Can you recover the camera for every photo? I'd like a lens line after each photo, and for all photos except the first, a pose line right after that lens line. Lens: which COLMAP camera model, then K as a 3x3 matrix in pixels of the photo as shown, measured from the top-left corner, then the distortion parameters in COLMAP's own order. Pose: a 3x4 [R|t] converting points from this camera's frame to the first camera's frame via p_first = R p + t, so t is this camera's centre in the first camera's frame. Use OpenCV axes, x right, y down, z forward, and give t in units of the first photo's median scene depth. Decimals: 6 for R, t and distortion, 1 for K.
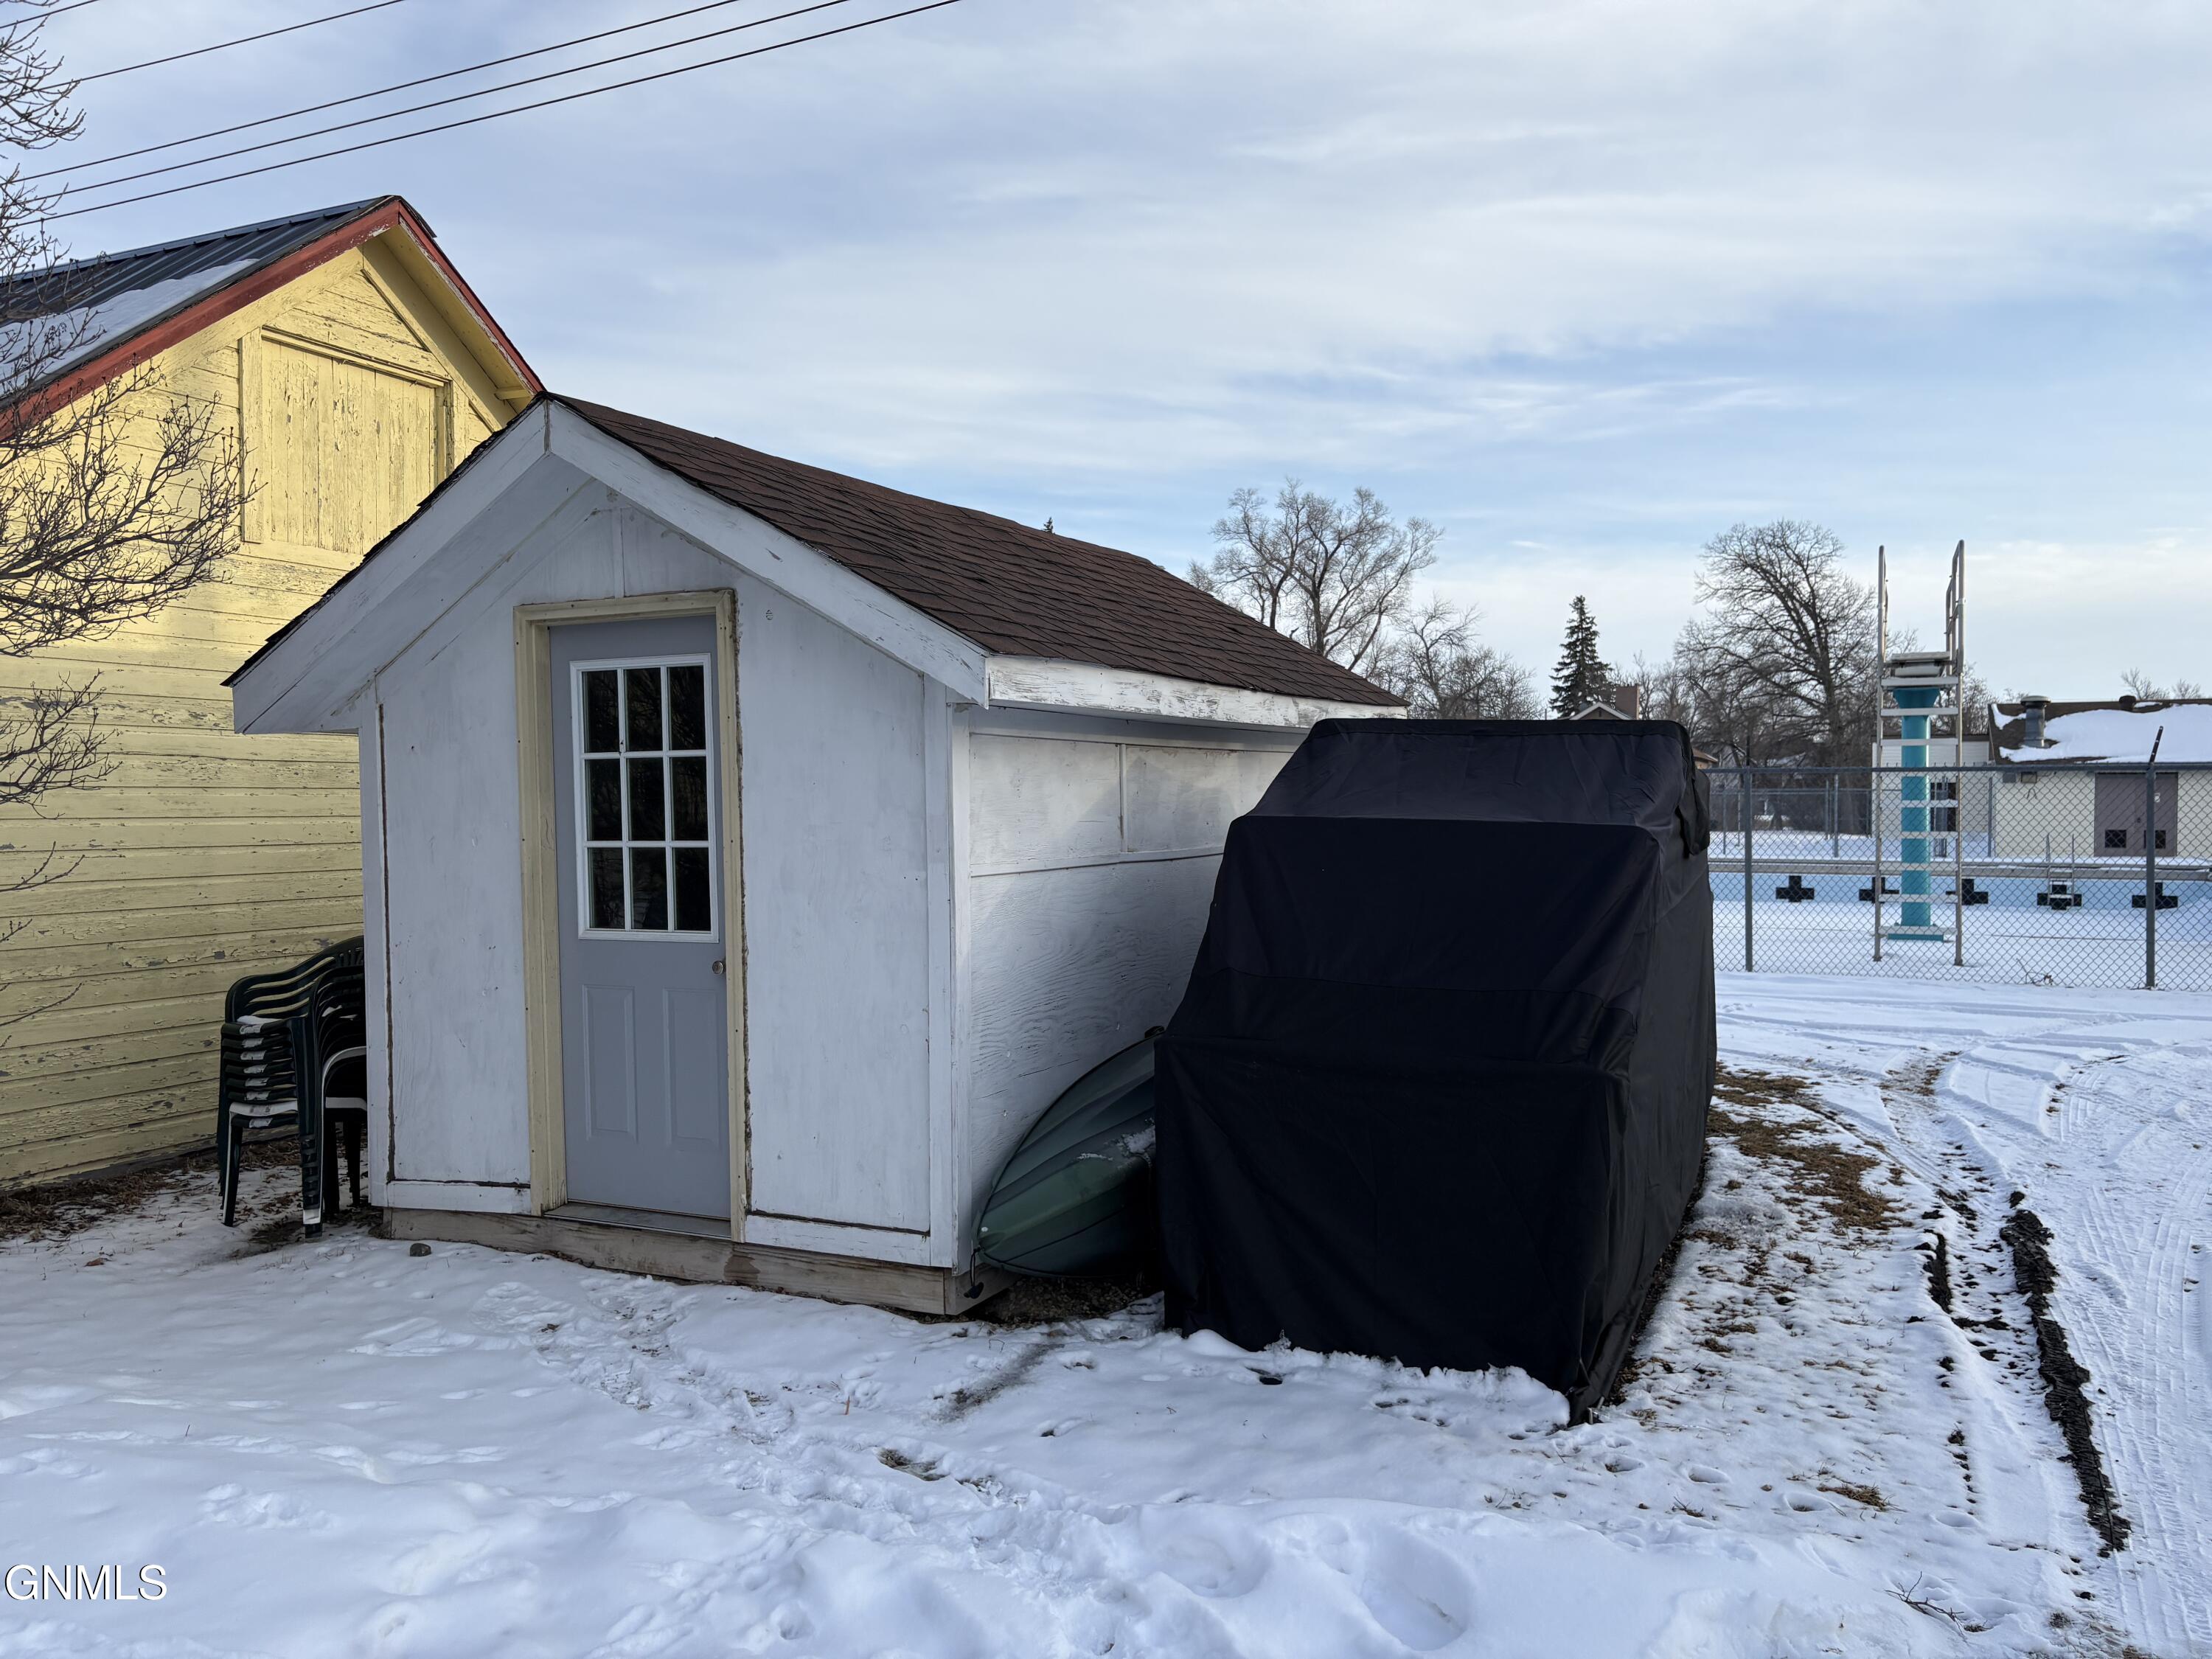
lens RADIAL K [[1675.0, 0, 1107.0], [0, 1675.0, 837.5], [0, 0, 1]] dist [0.036499, -0.017442]
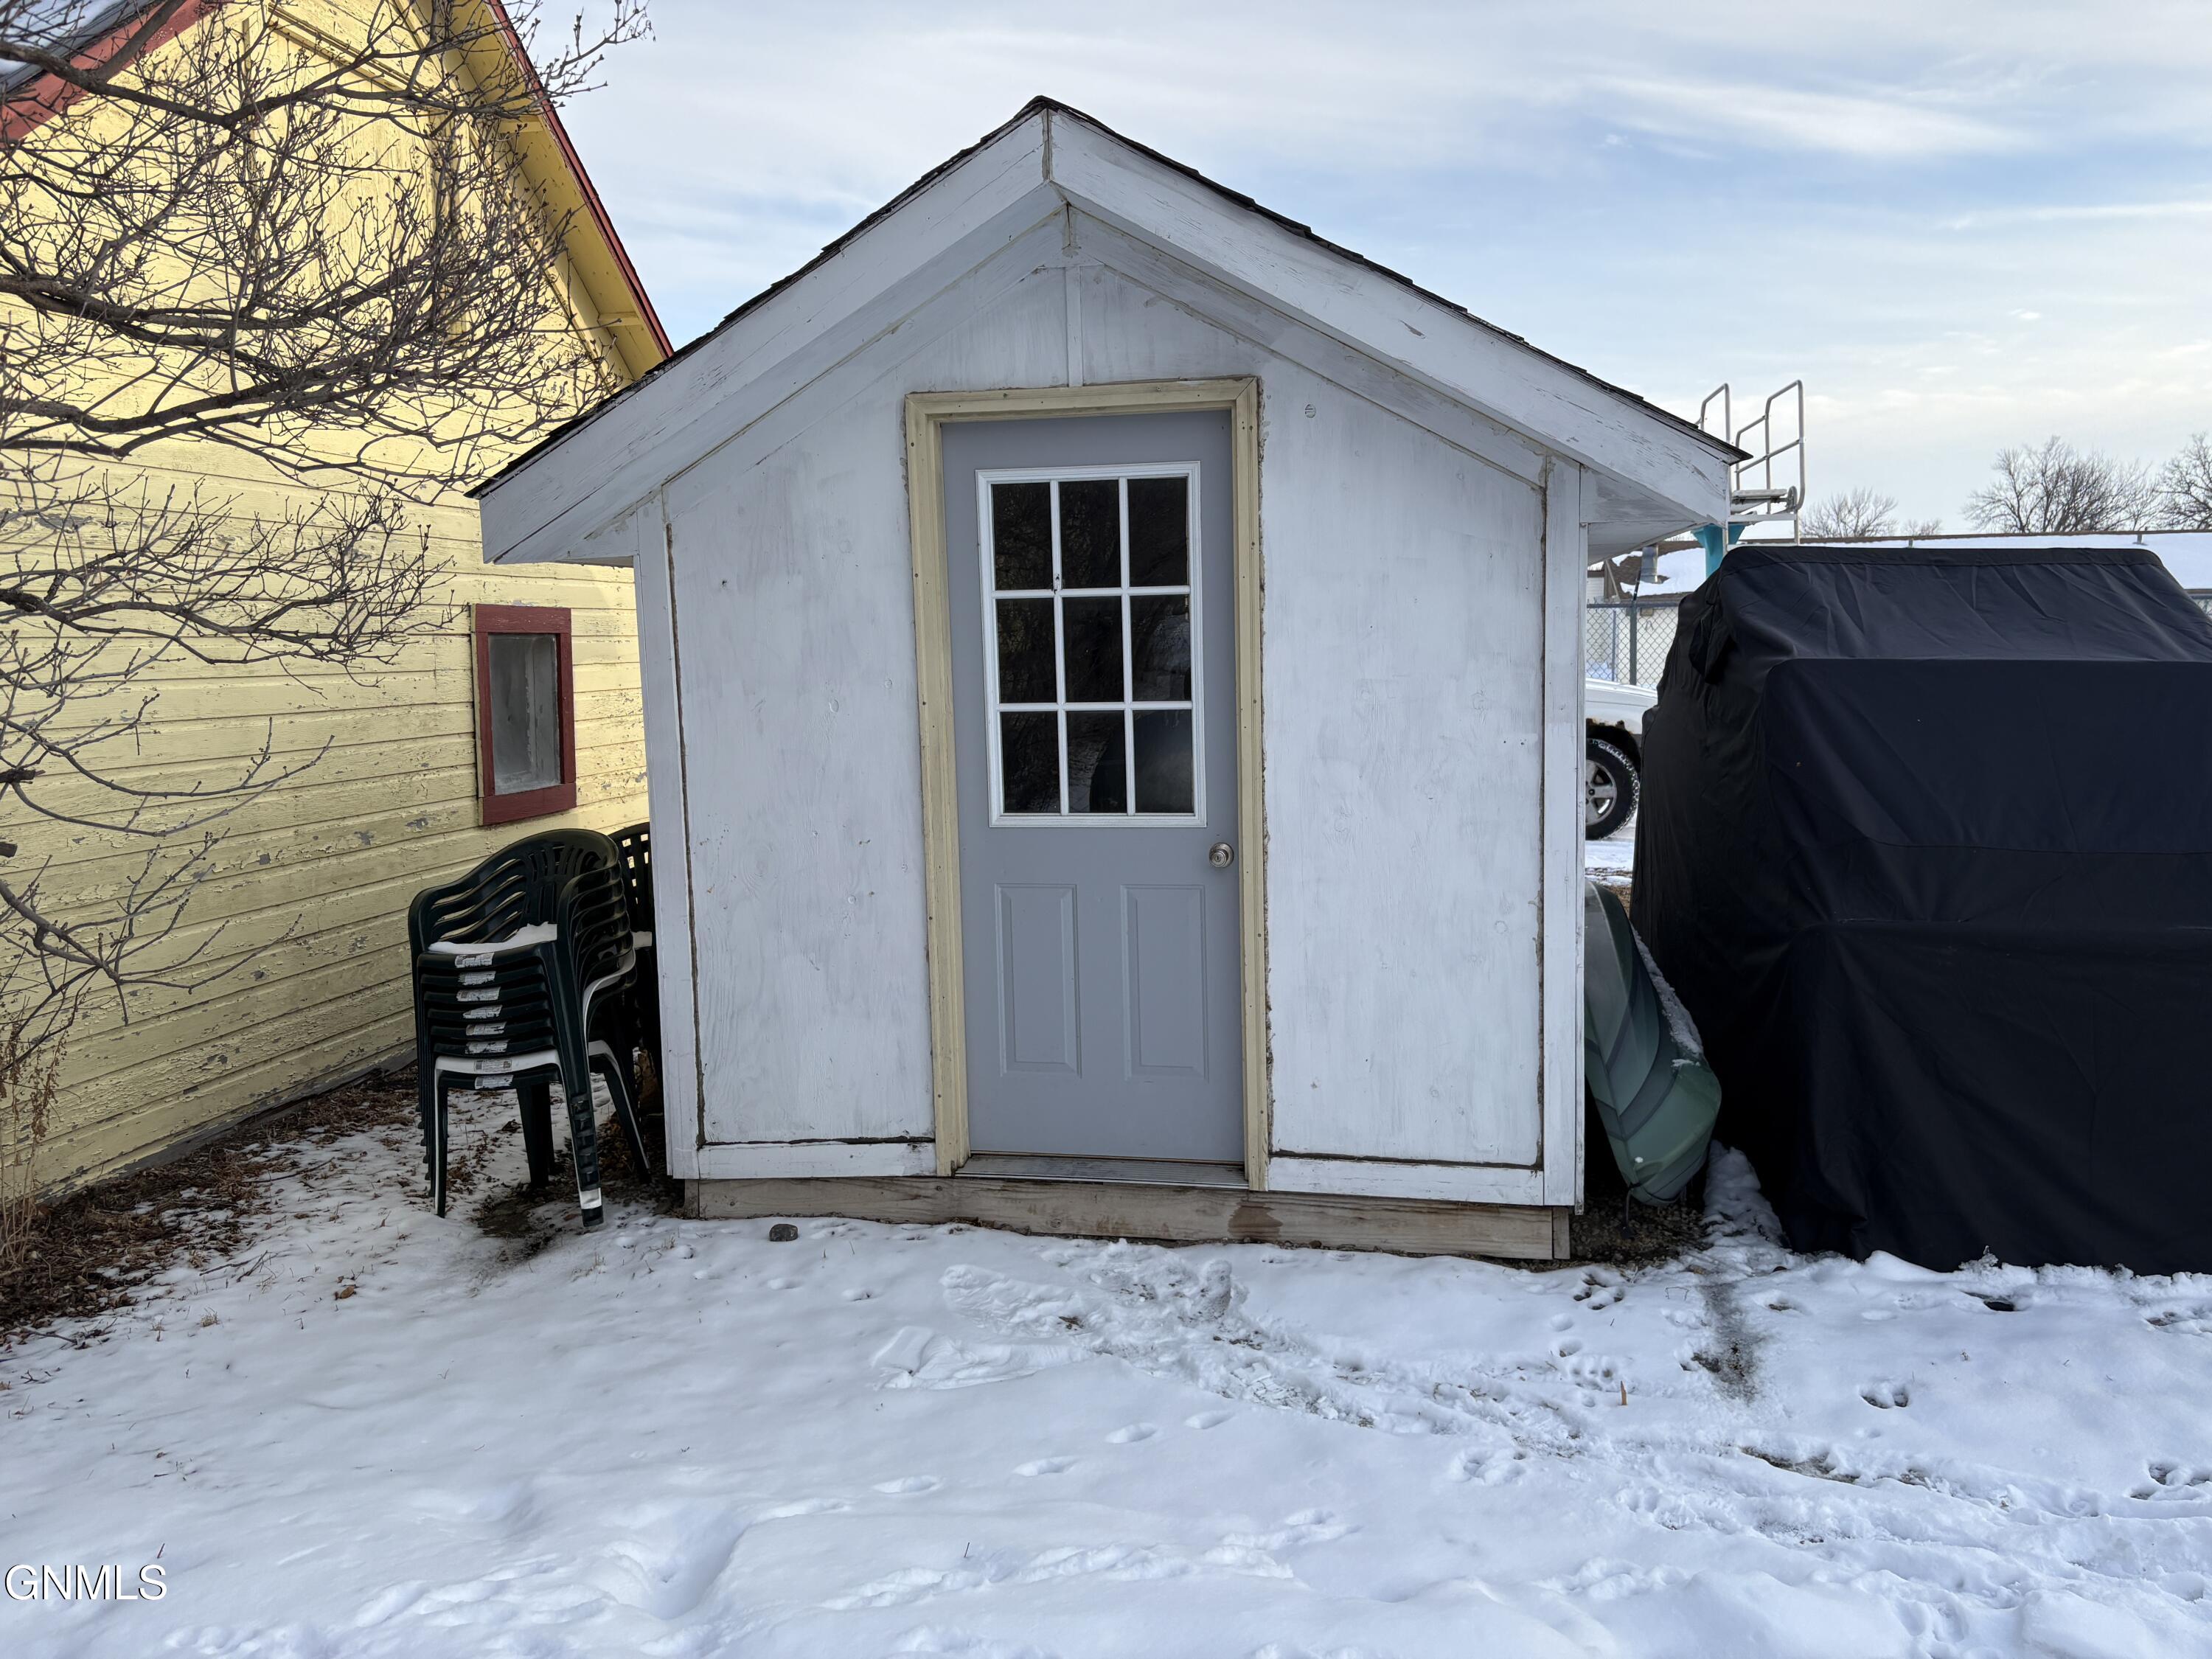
lens RADIAL K [[1675.0, 0, 1114.1], [0, 1675.0, 811.9], [0, 0, 1]] dist [0.036499, -0.017442]
pose [[0.967302, -0.035820, 0.251084, -0.471994], [0.015347, 0.996429, 0.083025, -0.011667], [-0.253161, -0.076457, 0.964398, 0.238730]]
